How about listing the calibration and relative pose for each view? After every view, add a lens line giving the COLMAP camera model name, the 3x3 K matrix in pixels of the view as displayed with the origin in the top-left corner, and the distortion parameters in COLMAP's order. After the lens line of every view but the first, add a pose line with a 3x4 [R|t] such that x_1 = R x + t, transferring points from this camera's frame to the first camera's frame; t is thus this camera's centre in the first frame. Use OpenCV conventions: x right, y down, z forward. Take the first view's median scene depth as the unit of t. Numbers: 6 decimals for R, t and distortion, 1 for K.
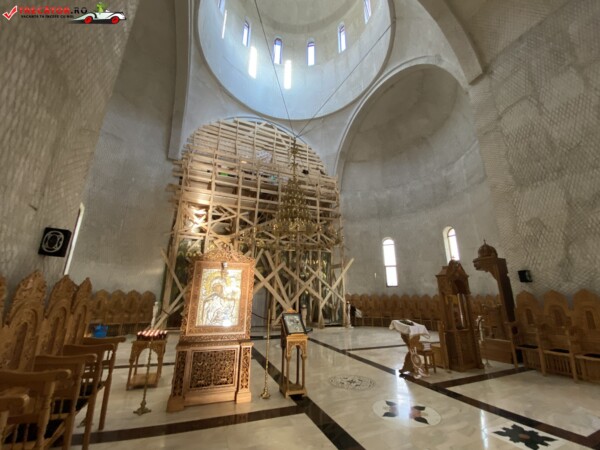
lens RADIAL K [[238.8, 0, 298.6], [0, 238.8, 226.3], [0, 0, 1]] dist [0.007467, -0.009601]
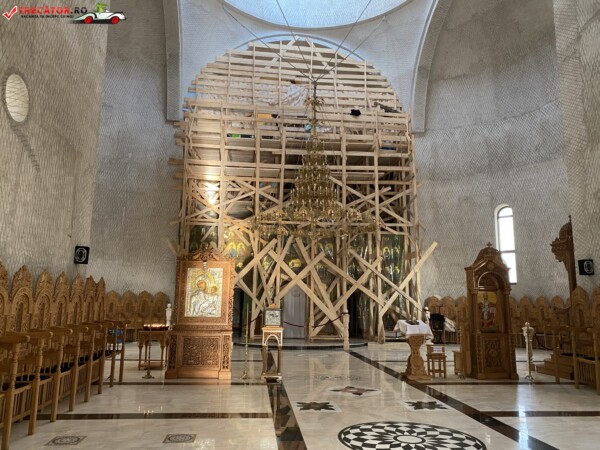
lens RADIAL K [[455.7, 0, 299.4], [0, 455.7, 225.2], [0, 0, 1]] dist [0.029268, -0.030640]
pose [[0.958275, -0.046158, -0.282095, 0.245208], [0.076268, 0.992387, 0.096703, -0.063730], [0.275484, -0.114183, 0.954500, -0.297182]]
